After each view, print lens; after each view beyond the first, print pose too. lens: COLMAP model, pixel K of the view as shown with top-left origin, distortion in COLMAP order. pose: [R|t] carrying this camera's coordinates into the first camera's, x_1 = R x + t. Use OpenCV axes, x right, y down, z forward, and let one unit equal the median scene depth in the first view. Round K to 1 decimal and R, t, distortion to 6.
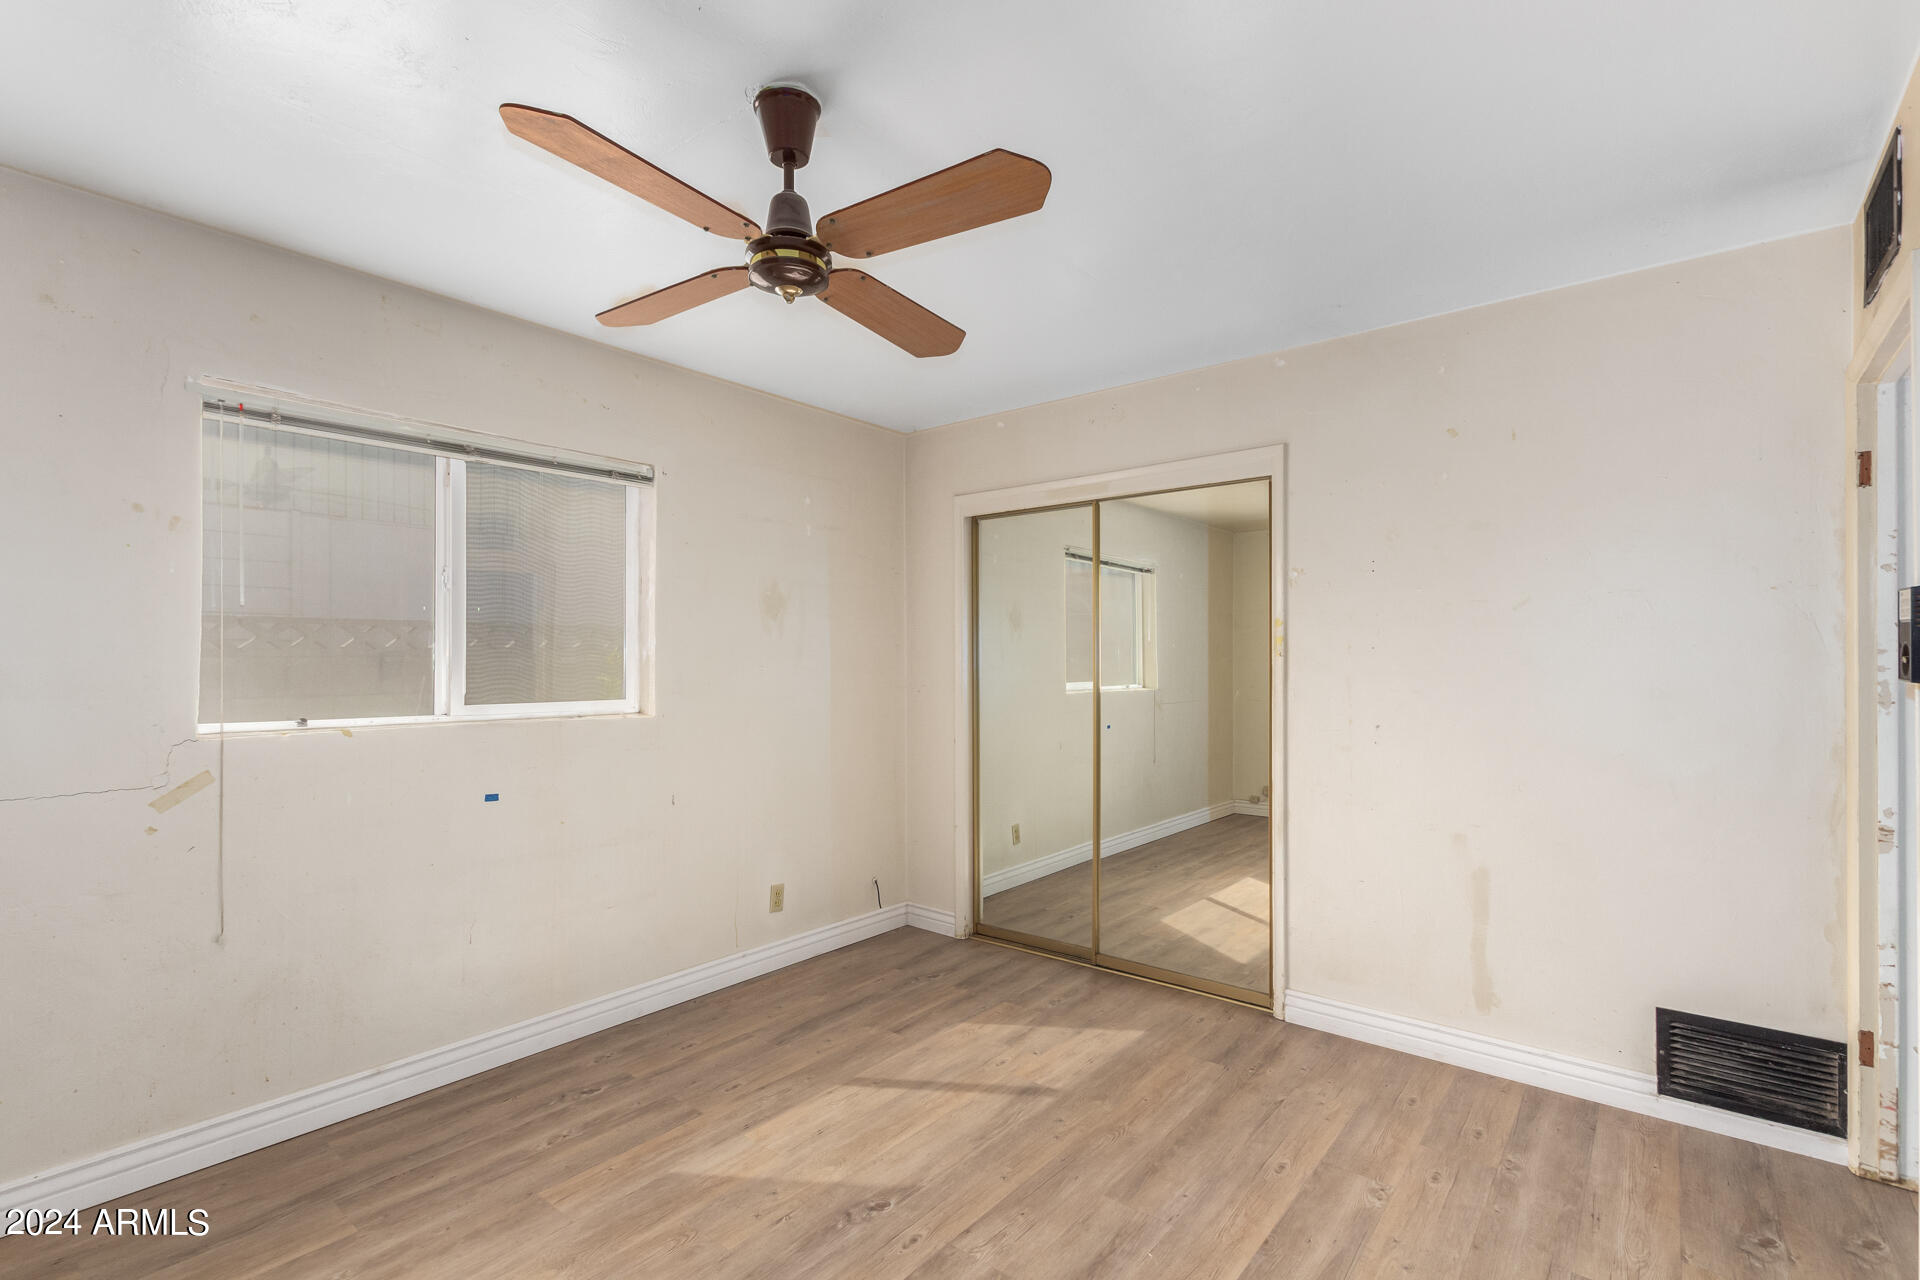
lens RADIAL K [[870.3, 0, 954.5], [0, 870.3, 654.6], [0, 0, 1]] dist [0.011434, -0.003938]
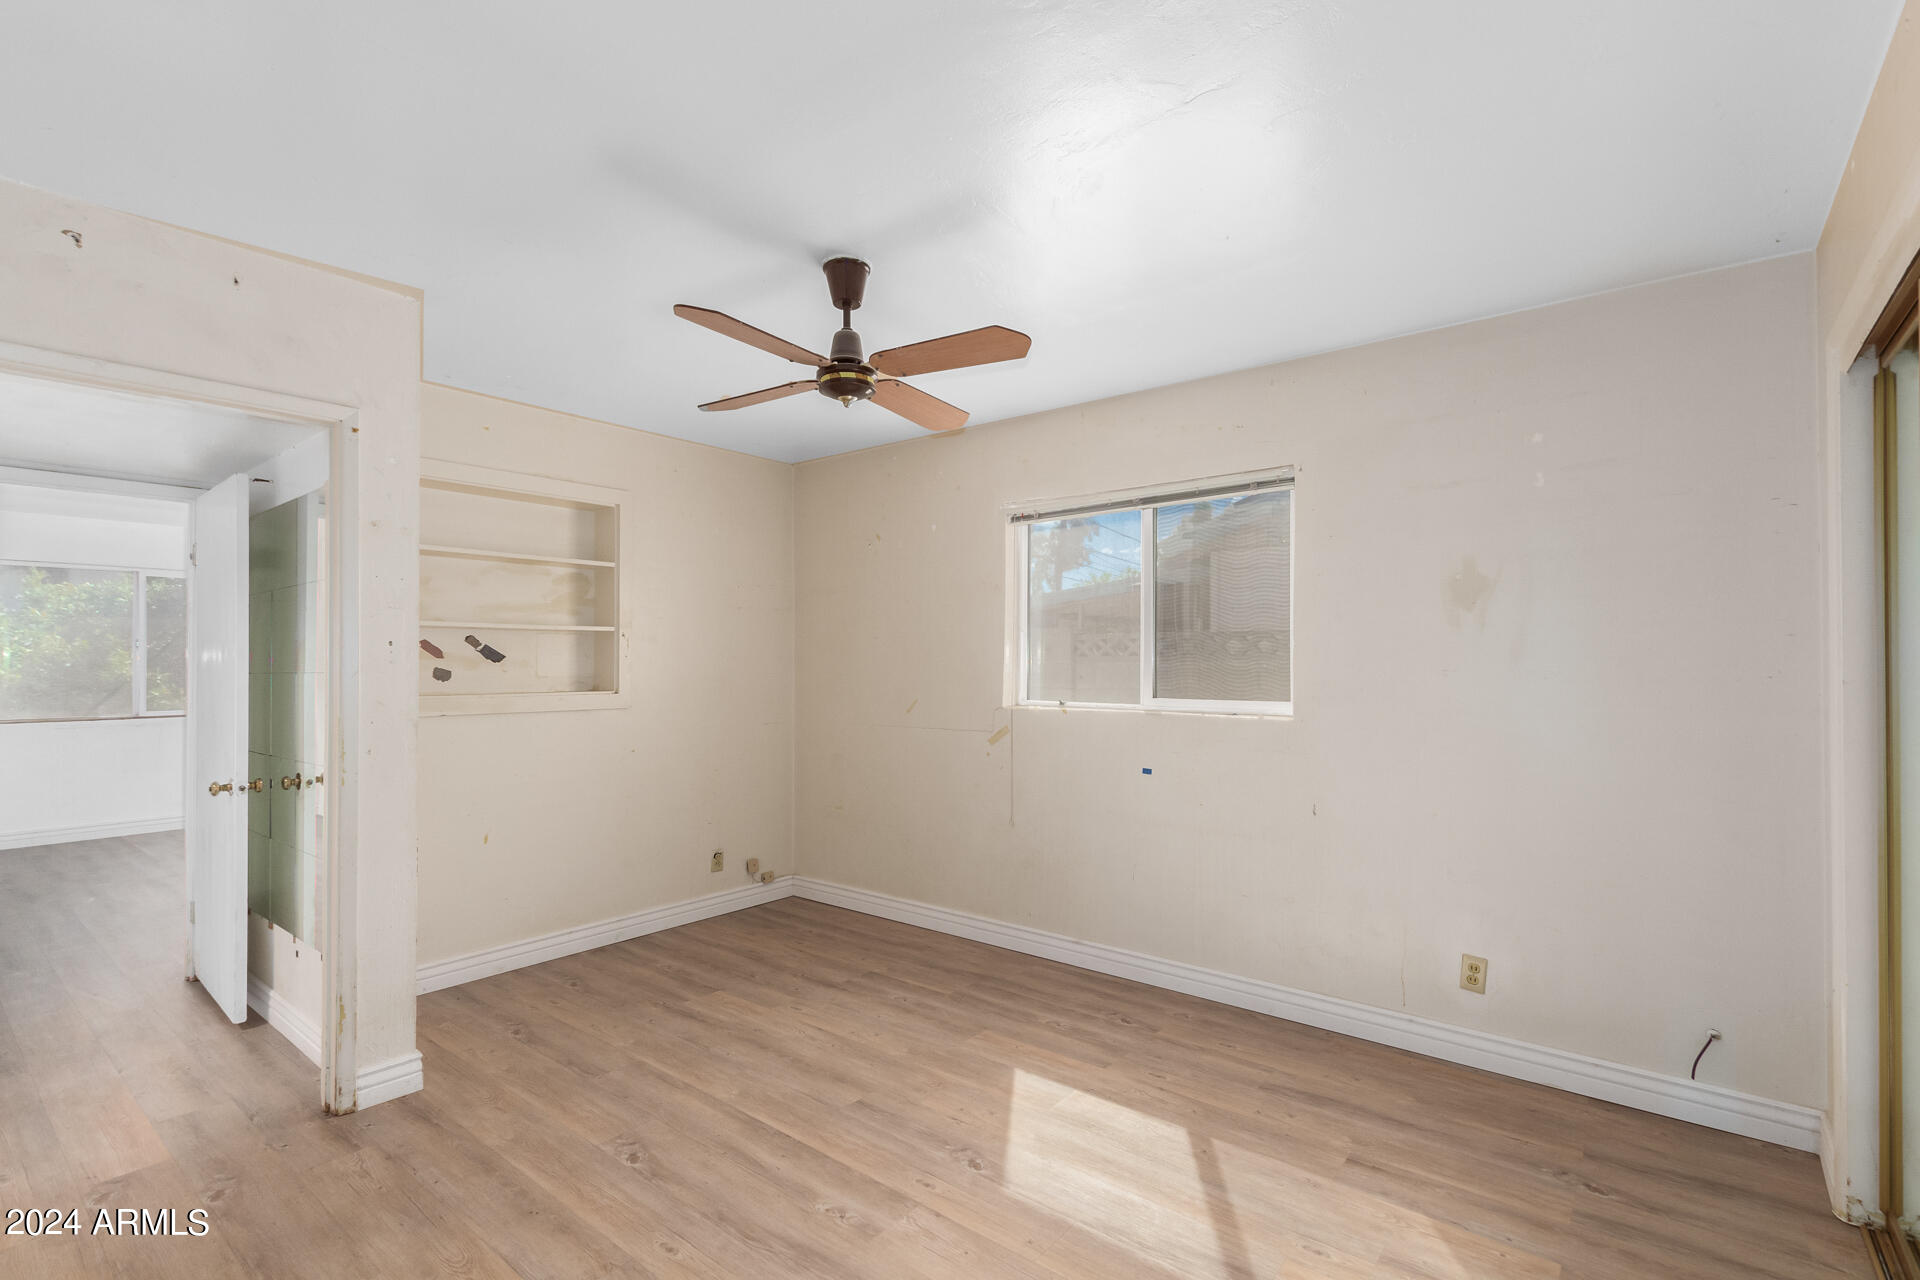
lens RADIAL K [[870.3, 0, 955.1], [0, 870.3, 651.7], [0, 0, 1]] dist [0.011434, -0.003938]
pose [[0.006679, -0.015669, -0.999855, 0.764388], [0.007418, 0.999850, -0.015620, 0.008098], [0.999950, -0.007312, 0.006794, 0.736649]]
